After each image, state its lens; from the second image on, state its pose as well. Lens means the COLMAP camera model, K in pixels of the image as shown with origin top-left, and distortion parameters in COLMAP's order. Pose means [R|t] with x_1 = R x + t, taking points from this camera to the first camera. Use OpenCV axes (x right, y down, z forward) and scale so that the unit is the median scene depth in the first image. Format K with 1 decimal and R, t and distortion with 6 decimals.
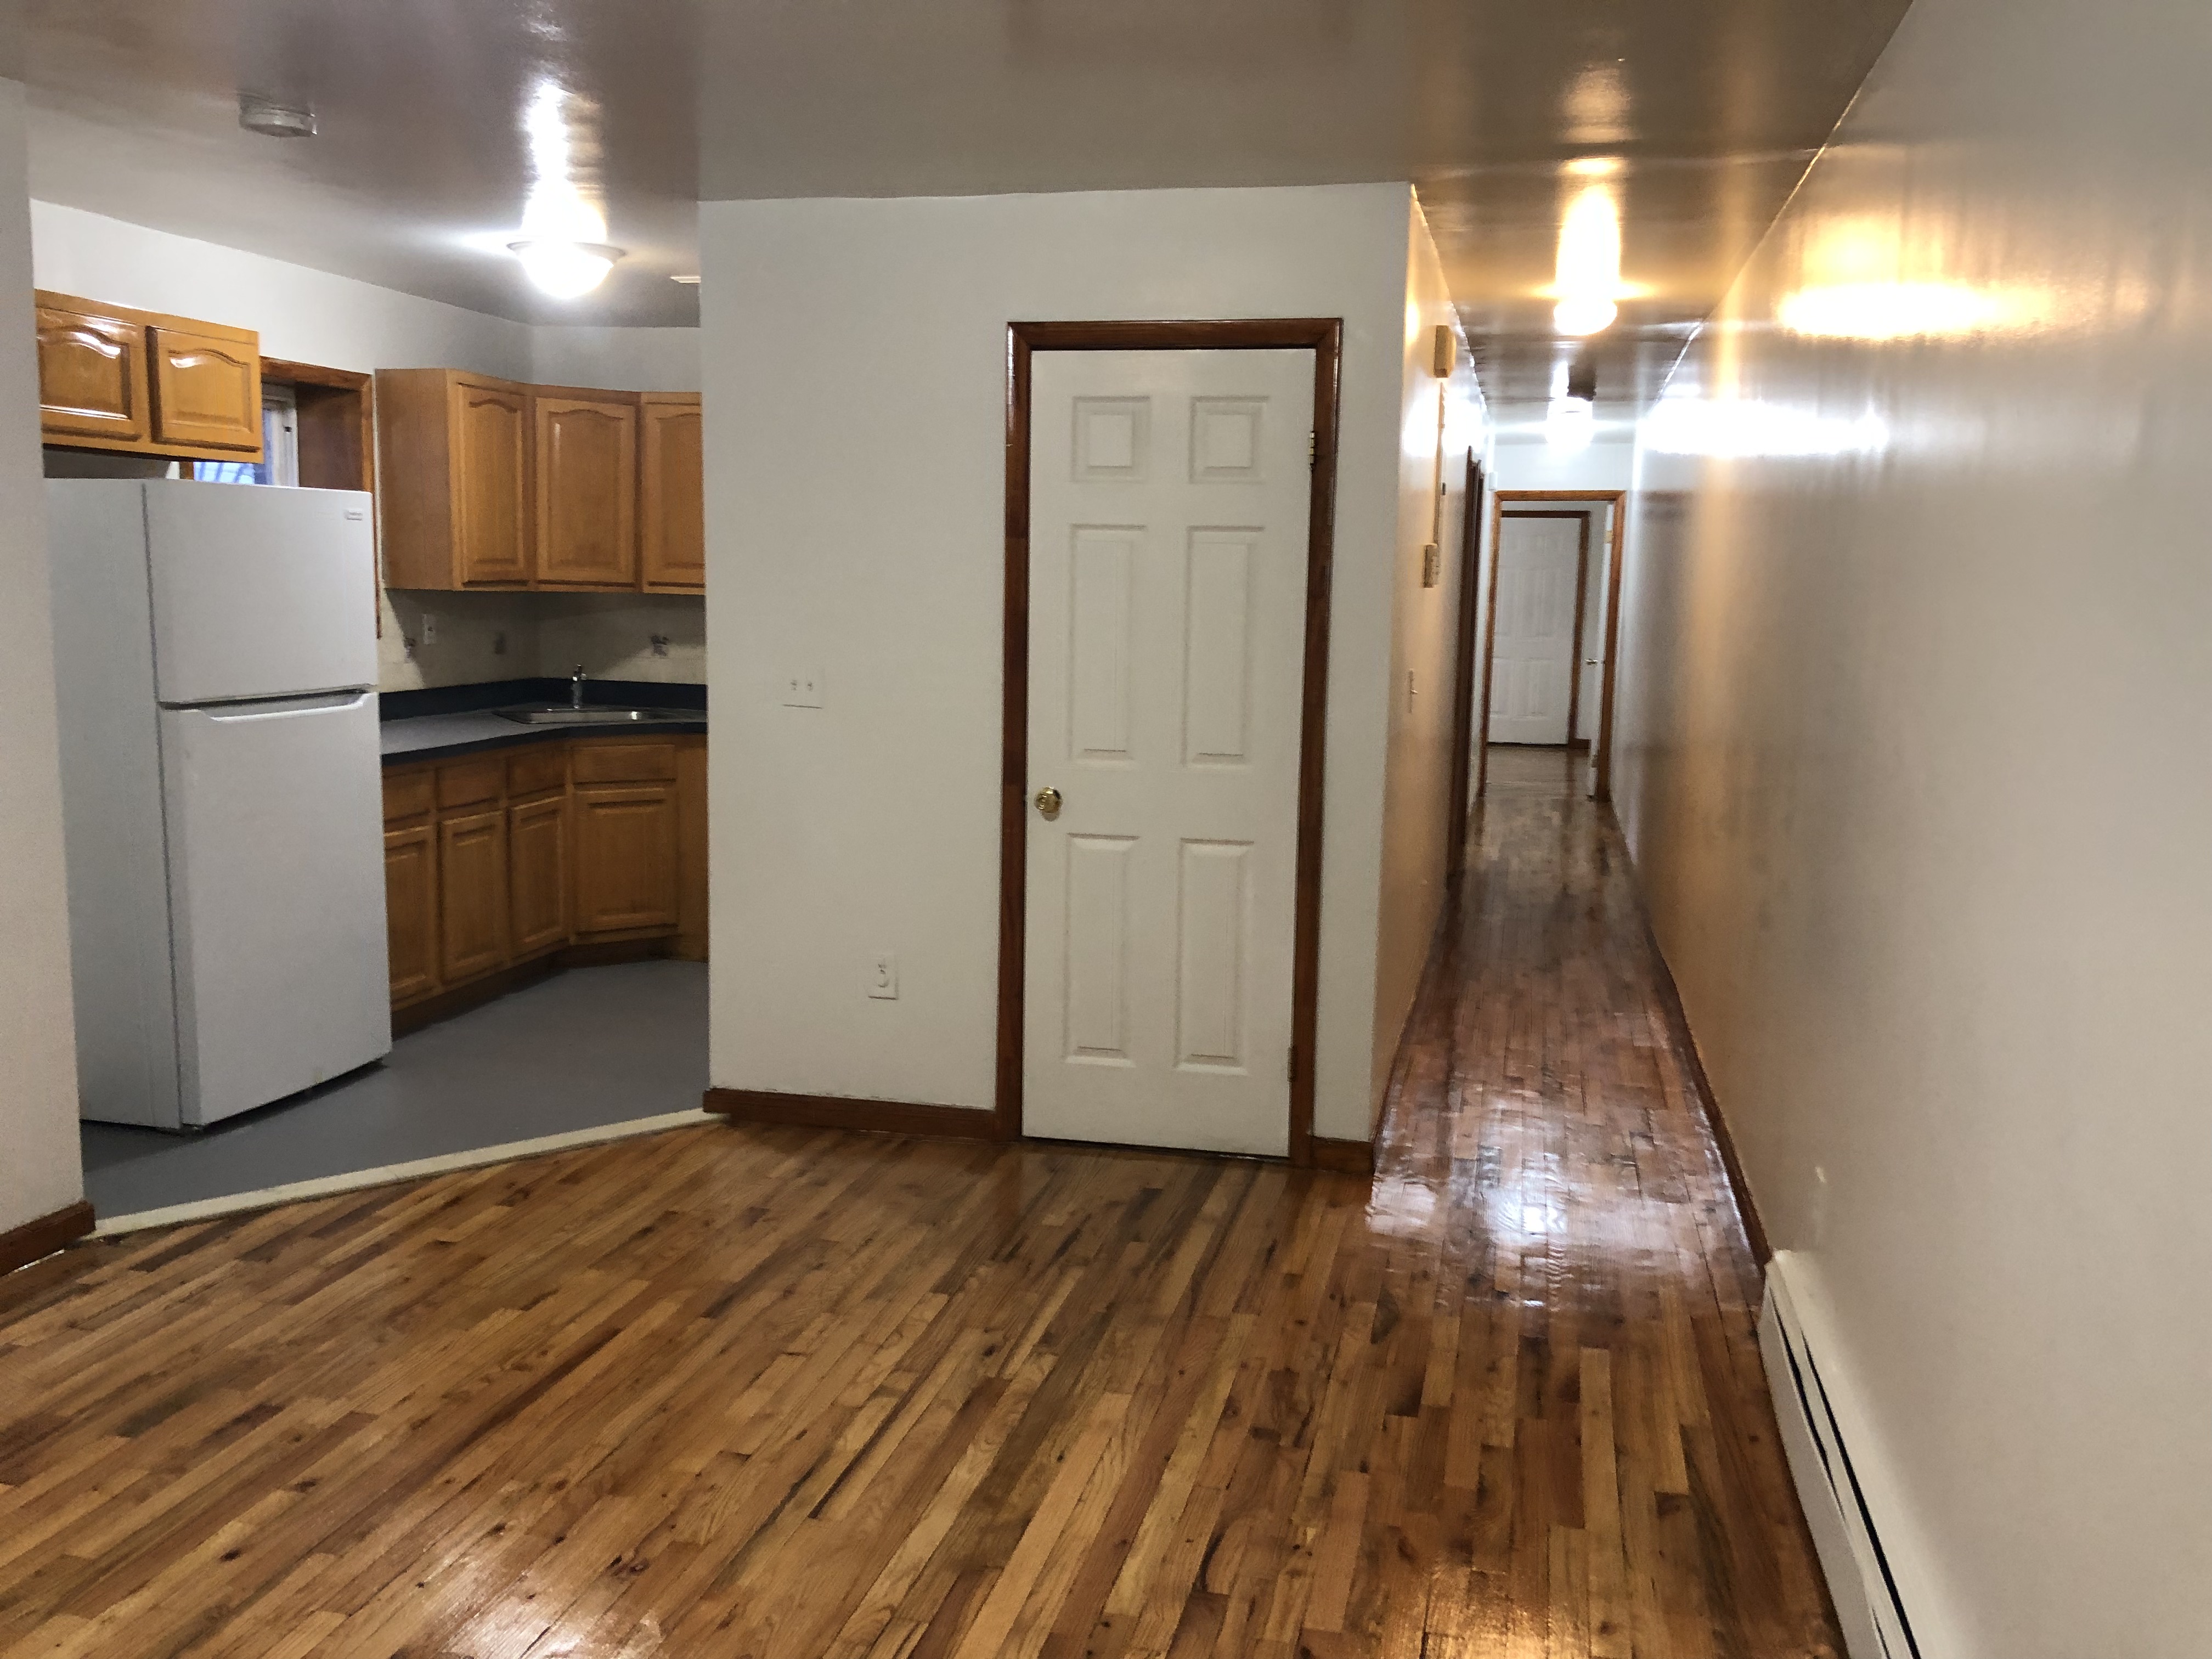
lens RADIAL K [[1806.6, 0, 1143.3], [0, 1806.6, 837.6], [0, 0, 1]] dist [0.030158, -0.053795]
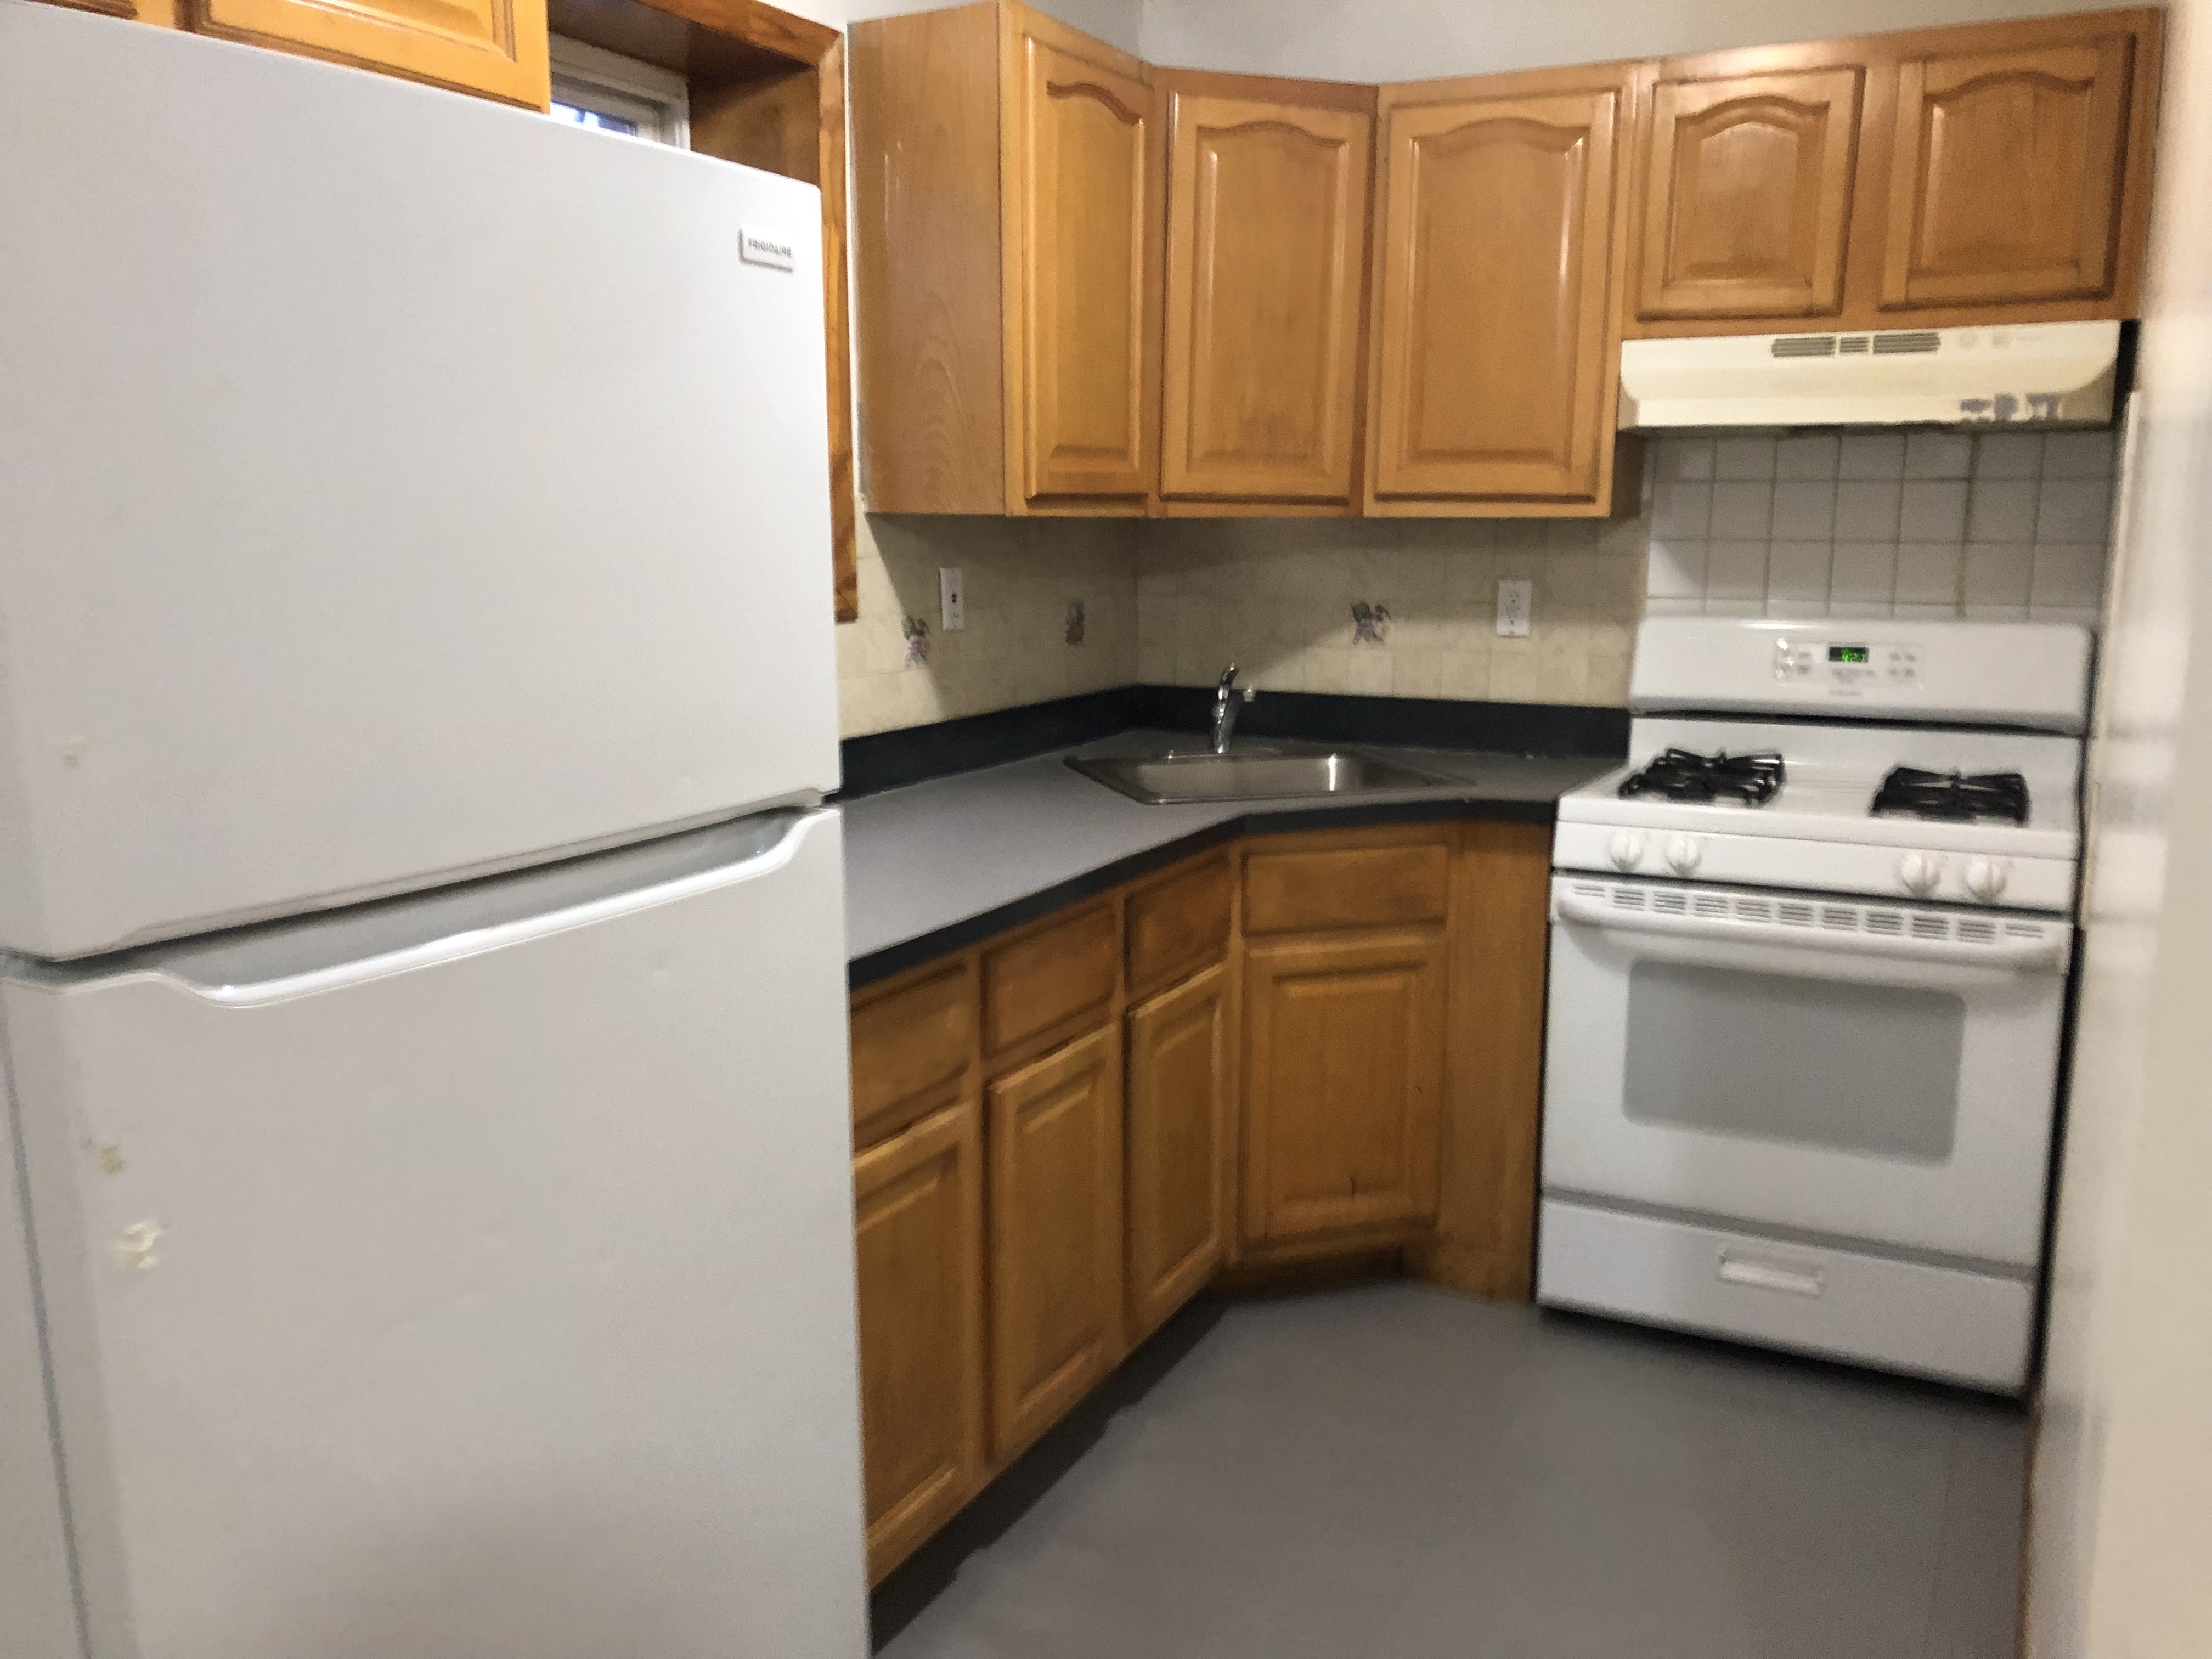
lens RADIAL K [[1806.6, 0, 1162.3], [0, 1806.6, 895.4], [0, 0, 1]] dist [0.030158, -0.053795]
pose [[0.971341, 0.029846, -0.235809, -0.319064], [-0.015221, 0.997859, 0.063601, -0.096451], [0.237202, -0.058189, 0.969716, 0.771255]]
